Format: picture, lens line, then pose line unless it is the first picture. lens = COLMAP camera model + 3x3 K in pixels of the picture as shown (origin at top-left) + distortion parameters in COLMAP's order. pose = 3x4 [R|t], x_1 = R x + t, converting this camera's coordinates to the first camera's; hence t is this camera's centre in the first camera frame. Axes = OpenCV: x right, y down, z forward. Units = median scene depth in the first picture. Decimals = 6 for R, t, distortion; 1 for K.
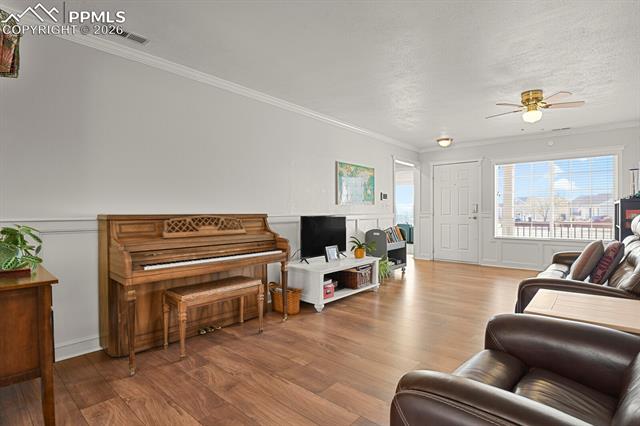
lens RADIAL K [[319.1, 0, 320.0], [0, 319.1, 213.0], [0, 0, 1]] dist [0.001208, -0.000104]
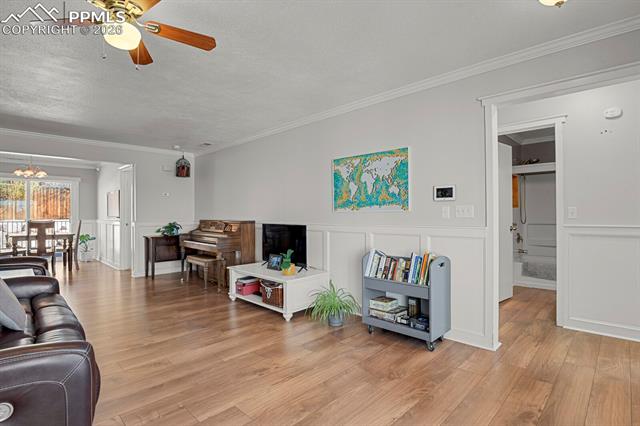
lens RADIAL K [[318.0, 0, 328.2], [0, 318.0, 213.5], [0, 0, 1]] dist [-0.019480, -0.001393]
pose [[-0.036816, 0.001905, -0.999320, 0.754129], [-0.005980, 0.999980, 0.002126, -0.020459], [0.999304, 0.006054, -0.036804, 0.882657]]
